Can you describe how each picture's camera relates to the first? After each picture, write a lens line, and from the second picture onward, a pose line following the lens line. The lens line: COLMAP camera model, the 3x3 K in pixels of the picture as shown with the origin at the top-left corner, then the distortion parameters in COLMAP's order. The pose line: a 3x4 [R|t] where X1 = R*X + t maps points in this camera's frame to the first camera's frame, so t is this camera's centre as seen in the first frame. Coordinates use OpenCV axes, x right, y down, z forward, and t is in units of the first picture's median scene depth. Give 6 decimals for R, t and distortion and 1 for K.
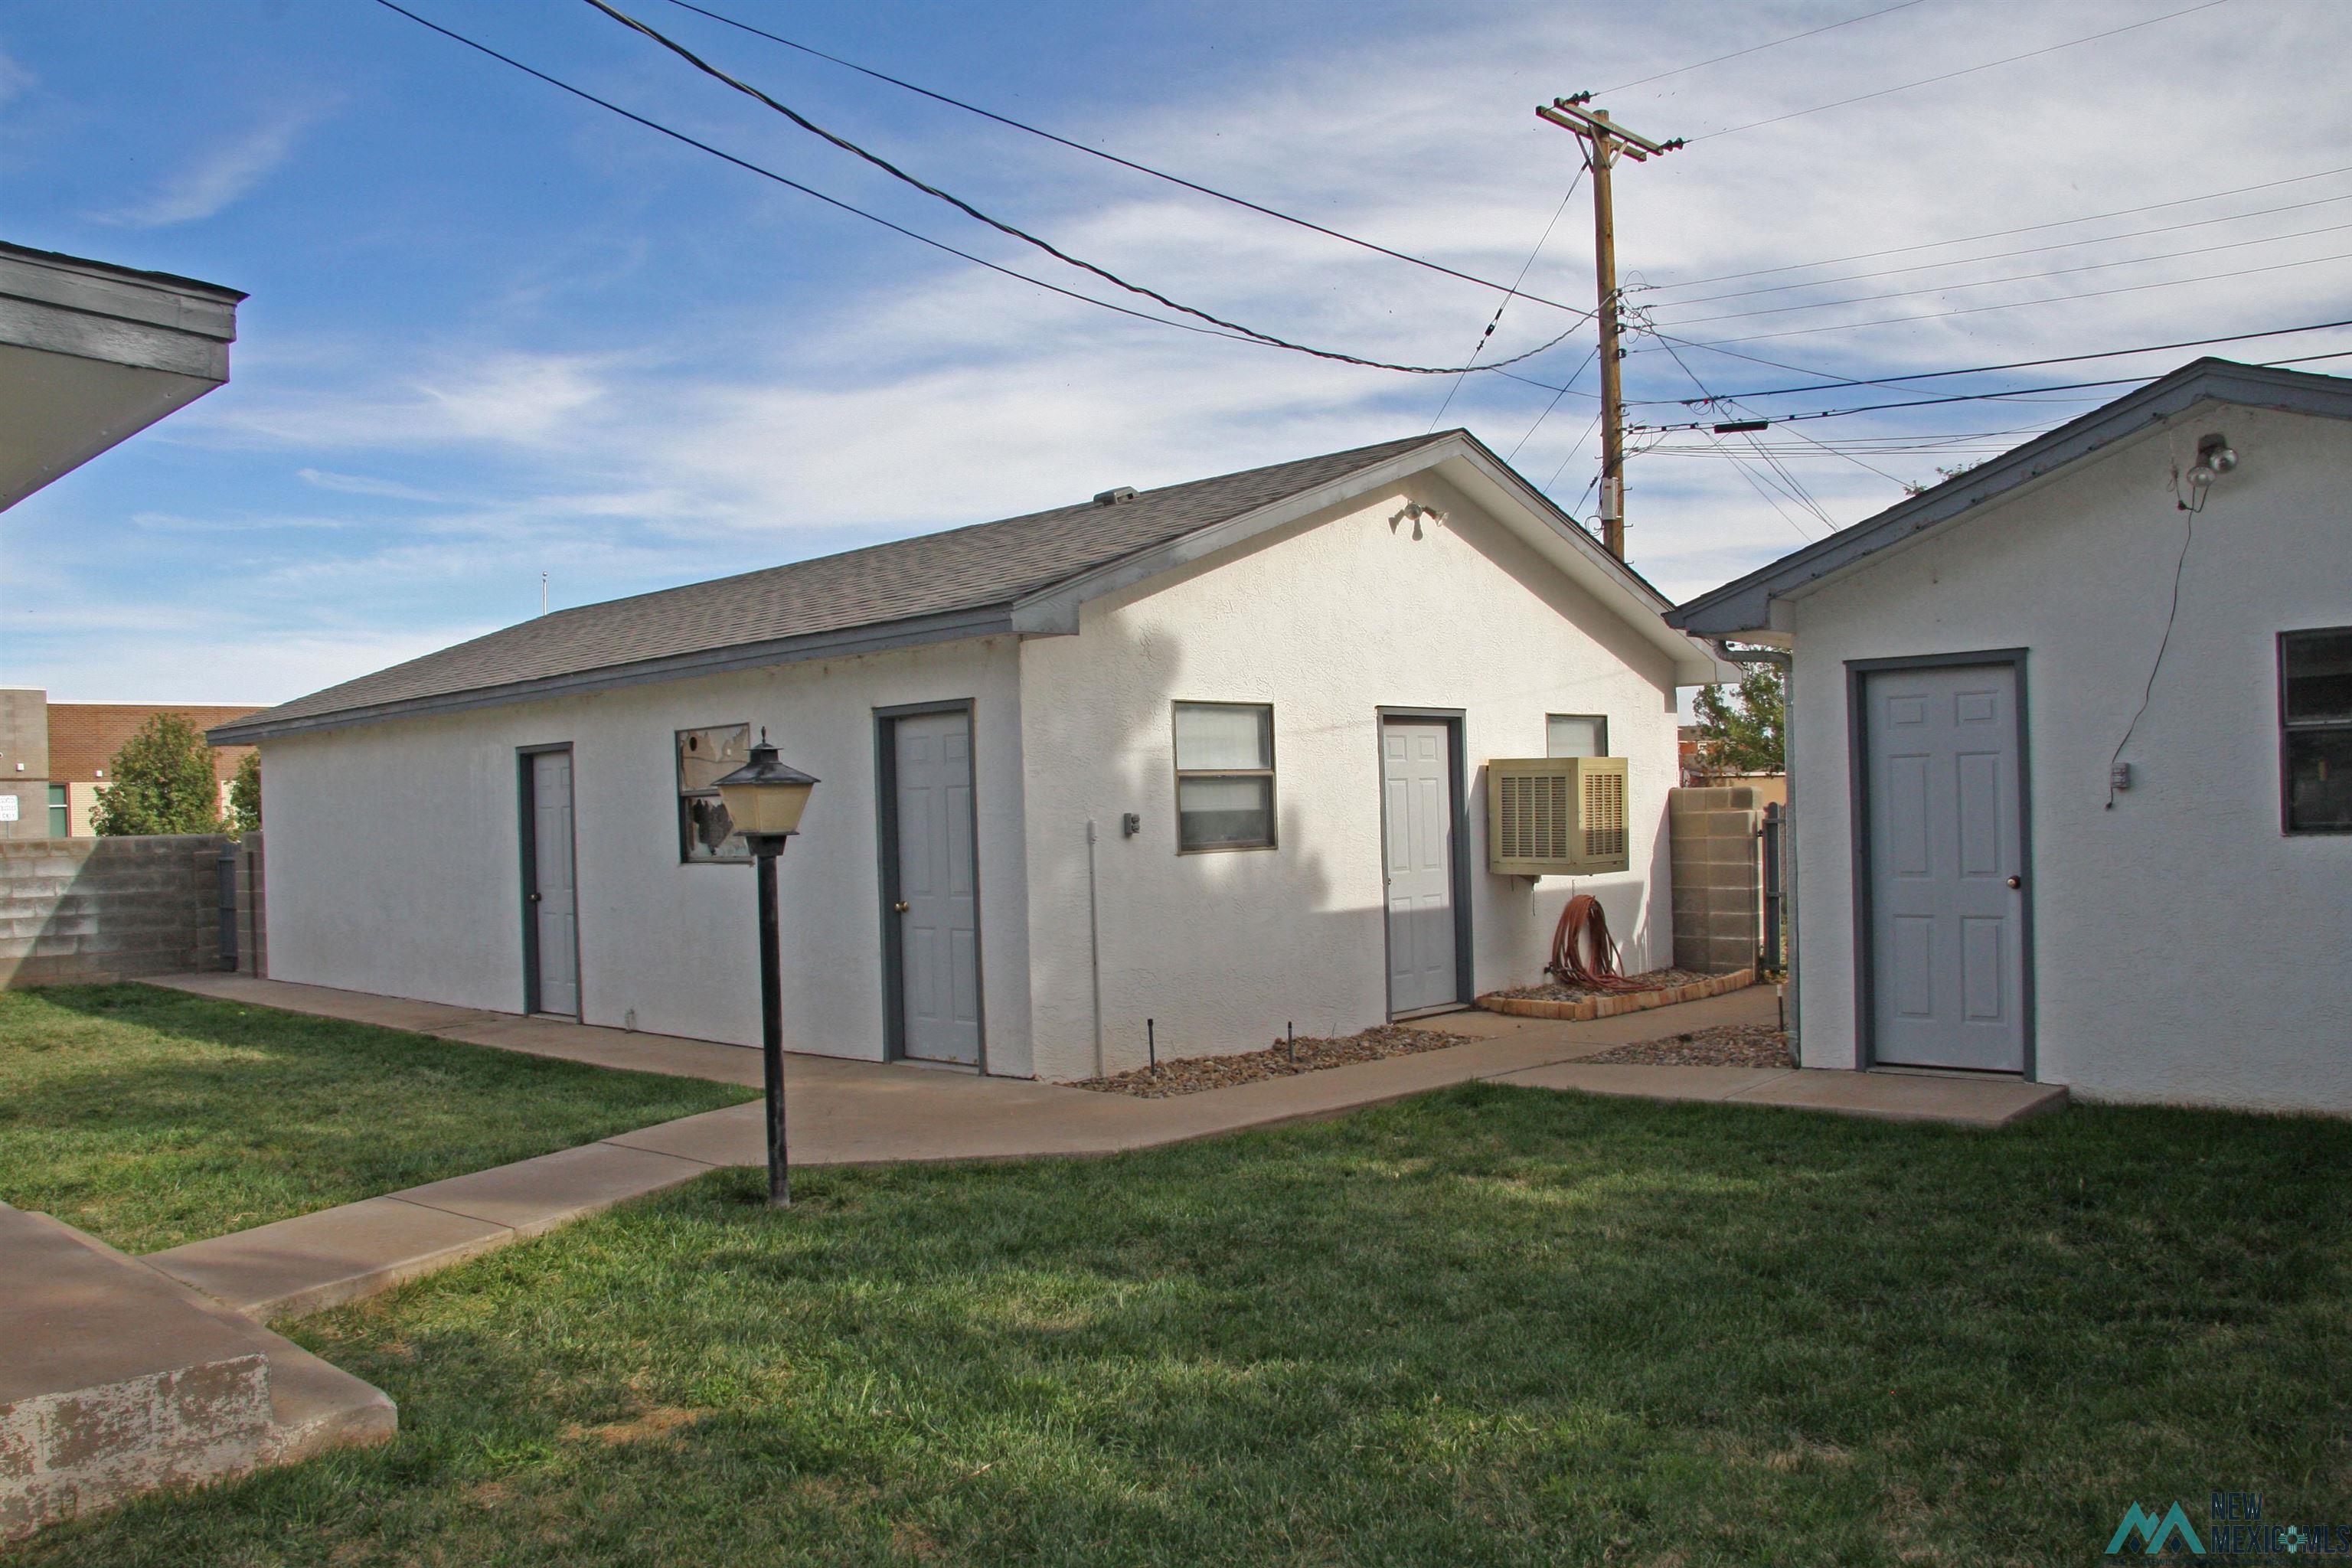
lens RADIAL K [[1806.0, 0, 1172.7], [0, 1806.0, 811.0], [0, 0, 1]] dist [-0.175426, 0.123096]
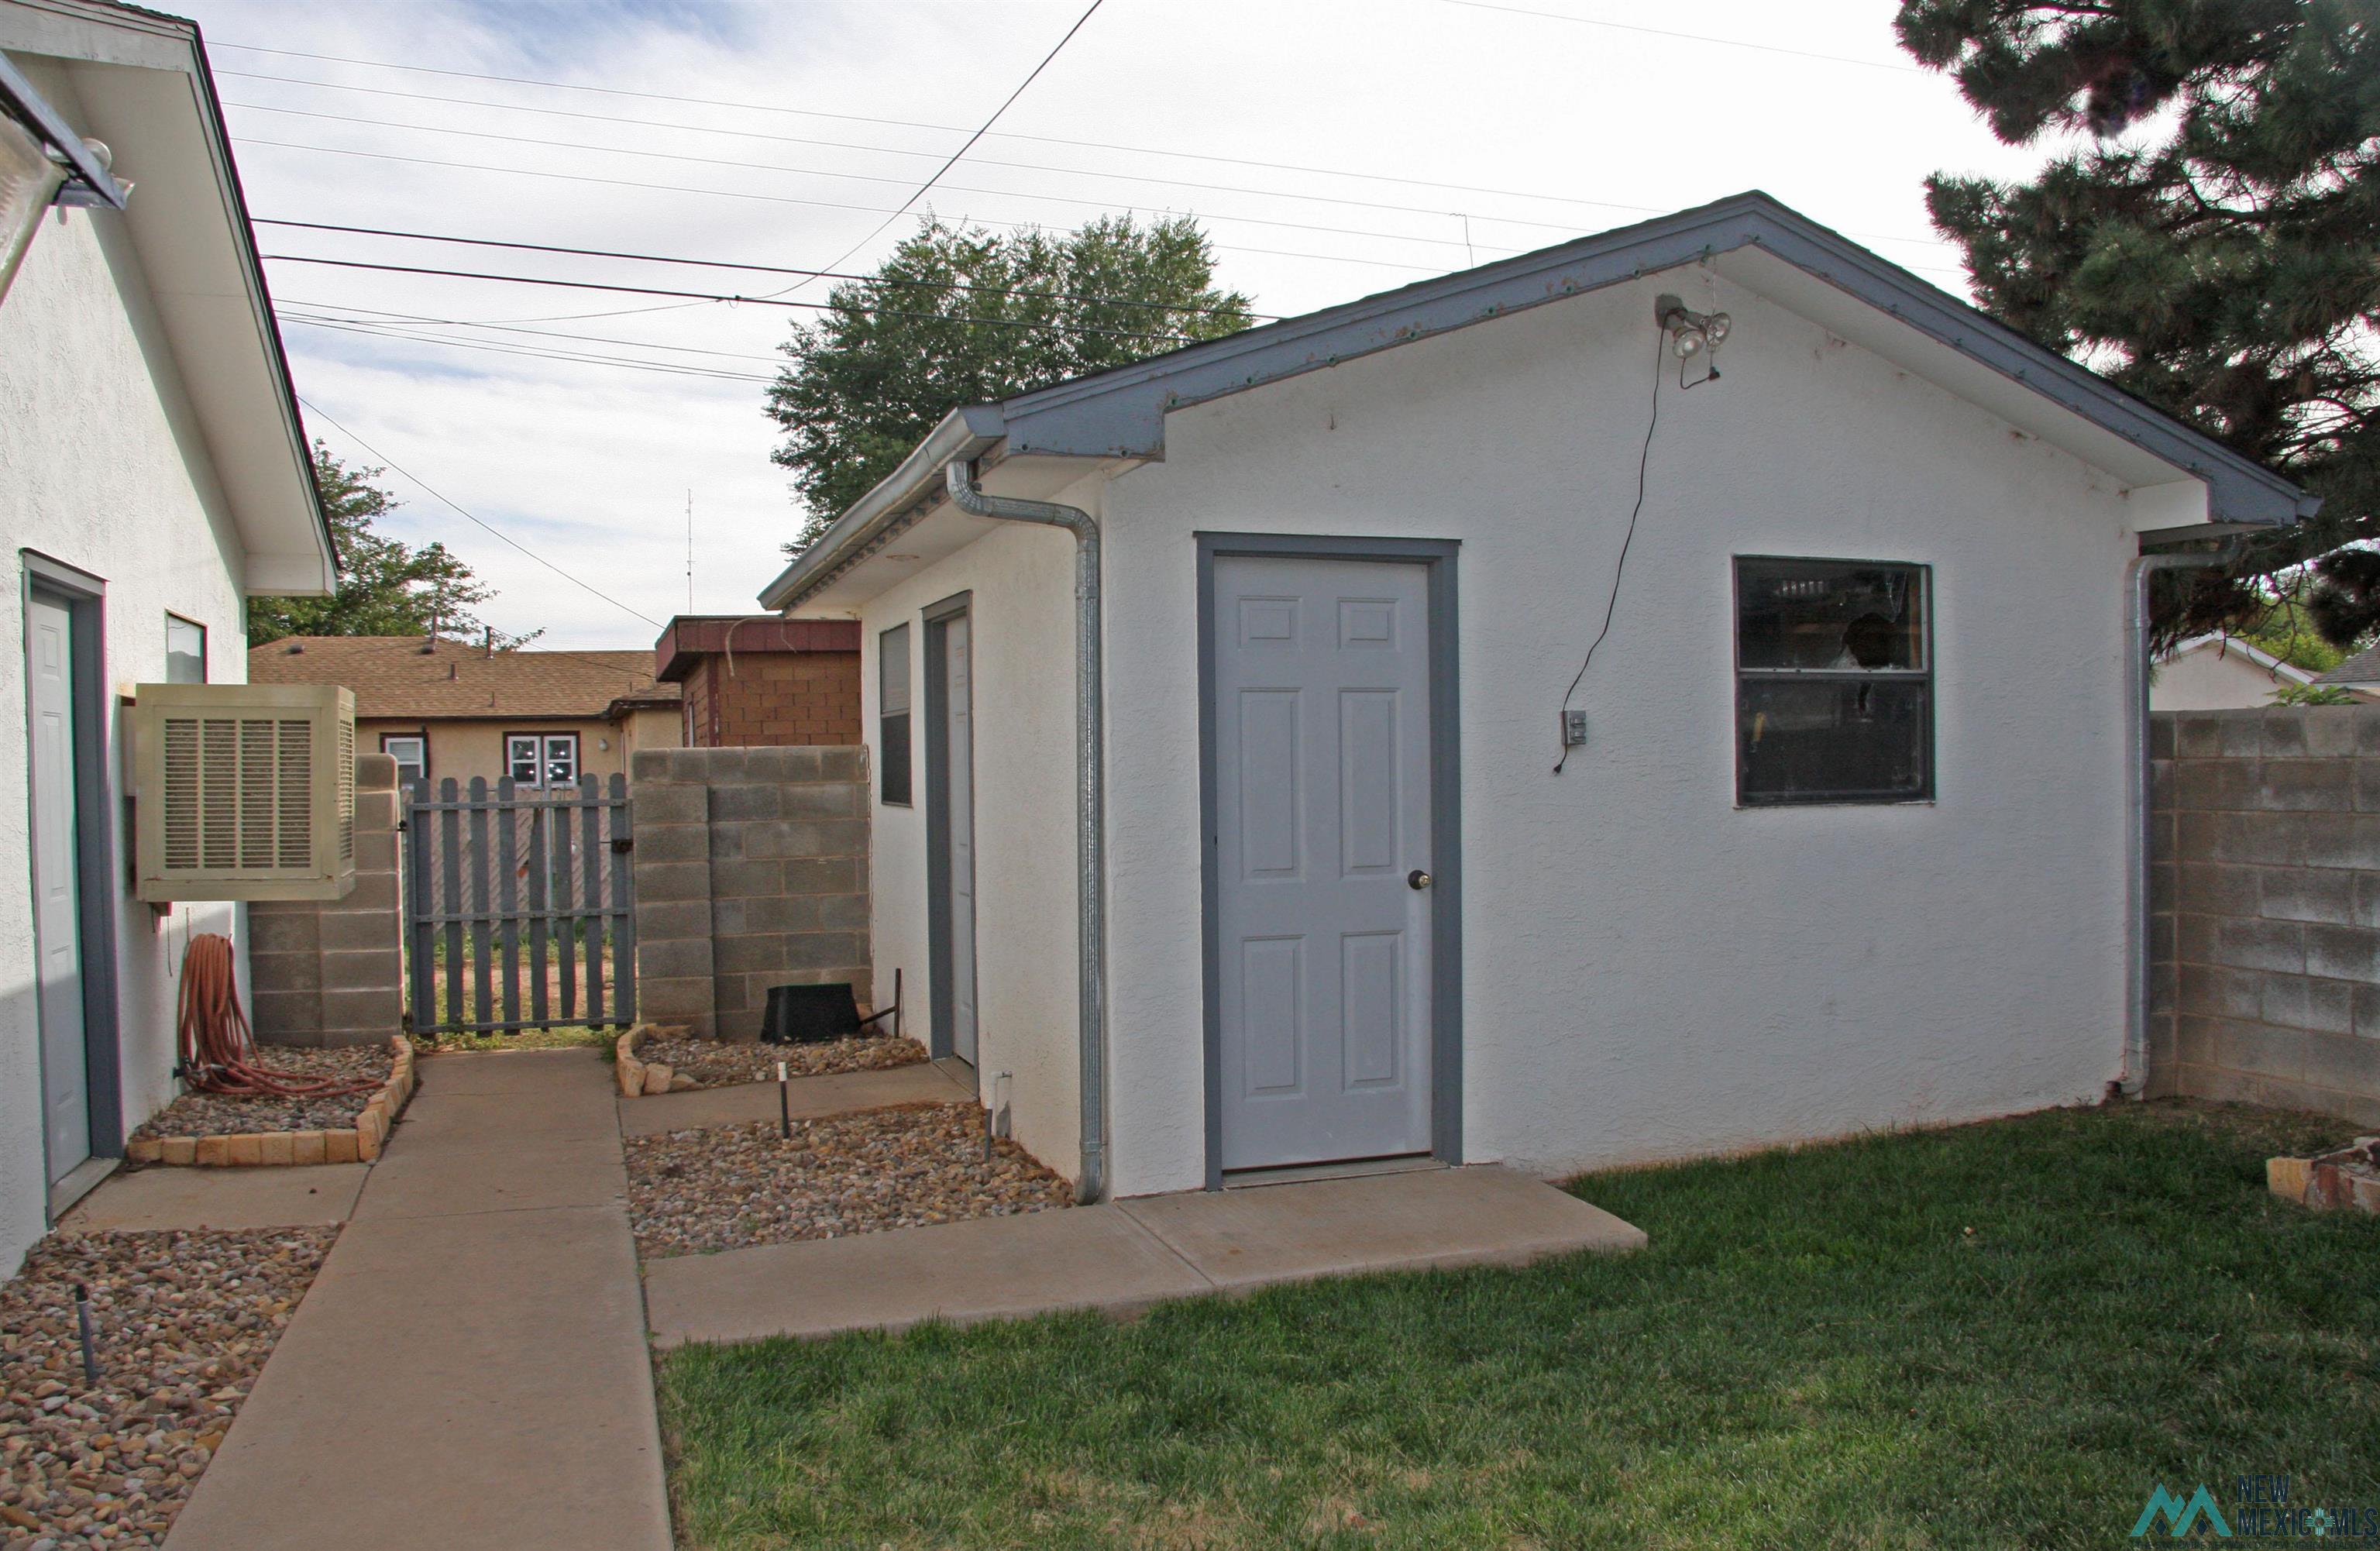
lens RADIAL K [[1830.6, 0, 1190.0], [0, 1830.6, 775.5], [0, 0, 1]] dist [-0.126623, 0.001703]
pose [[0.464985, 0.016873, 0.885158, -0.130536], [0.003151, 0.999780, -0.020714, 0.009625], [-0.885313, 0.012421, 0.464830, 0.492123]]
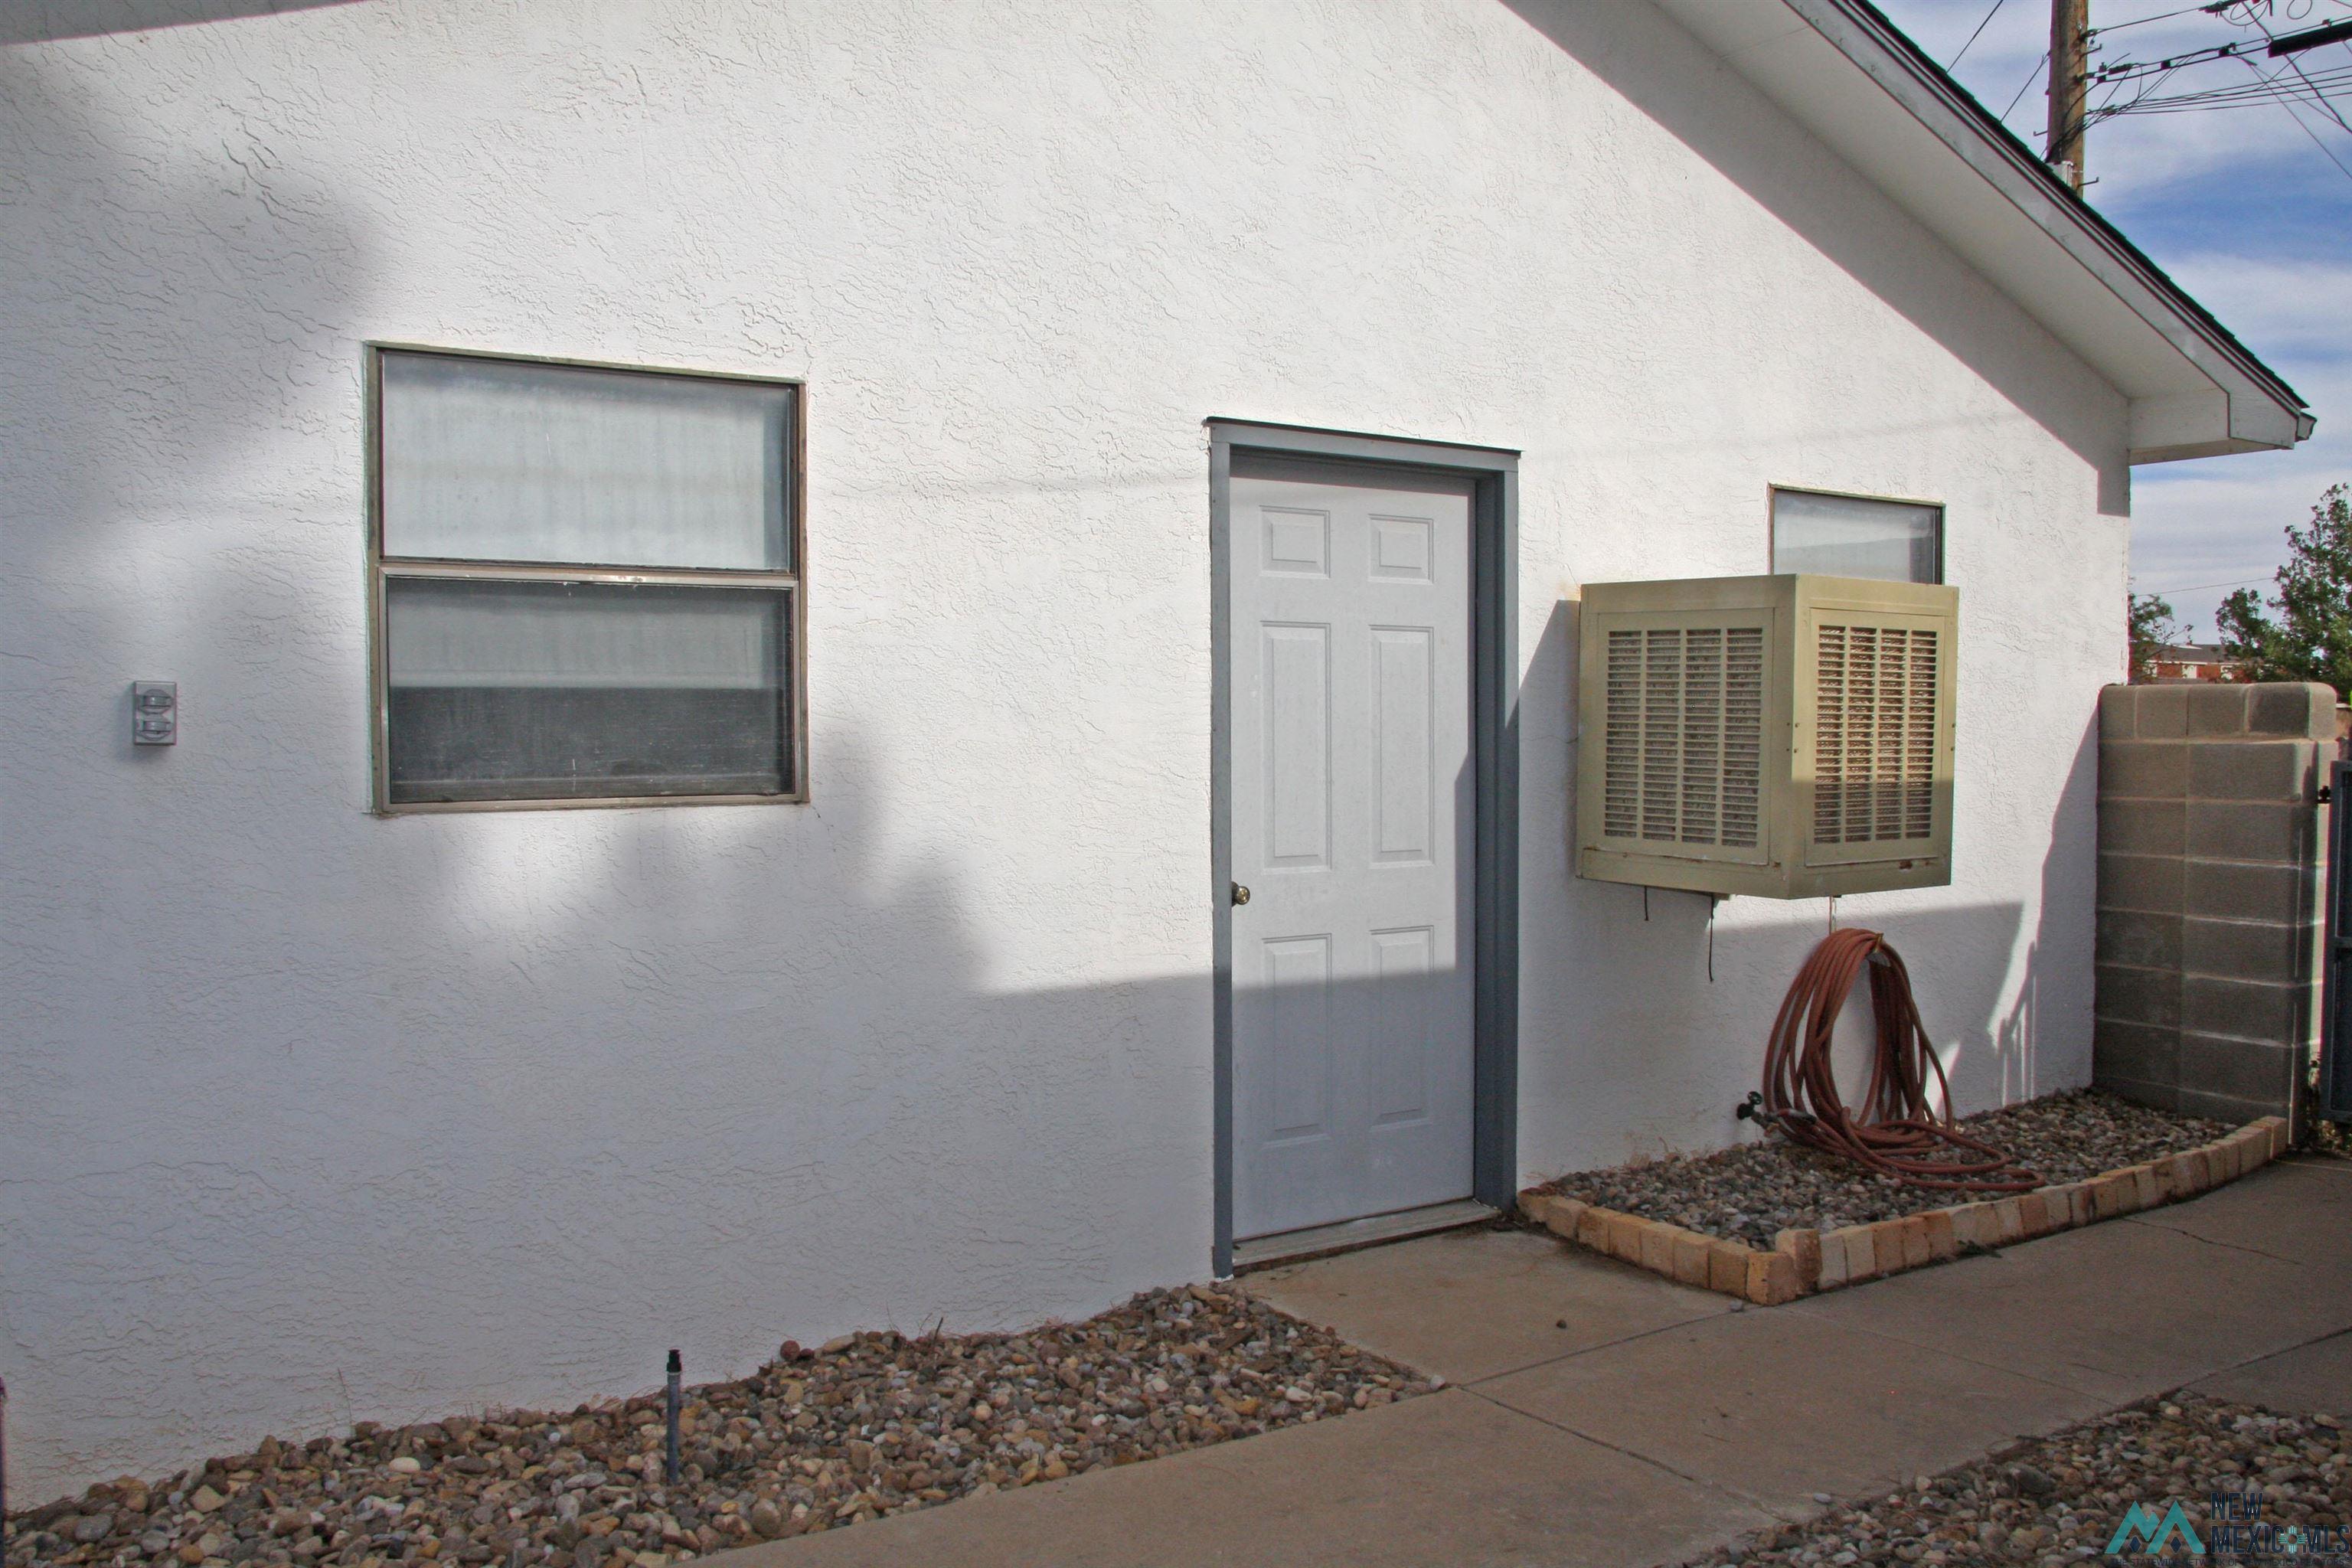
lens RADIAL K [[1982.9, 0, 1173.4], [0, 1982.9, 817.7], [0, 0, 1]] dist [-0.172513, 0.209155]
pose [[0.977183, 0.035922, -0.209338, 0.180319], [-0.026079, 0.998429, 0.049593, 0.002966], [0.210791, -0.043003, 0.976585, 0.564056]]
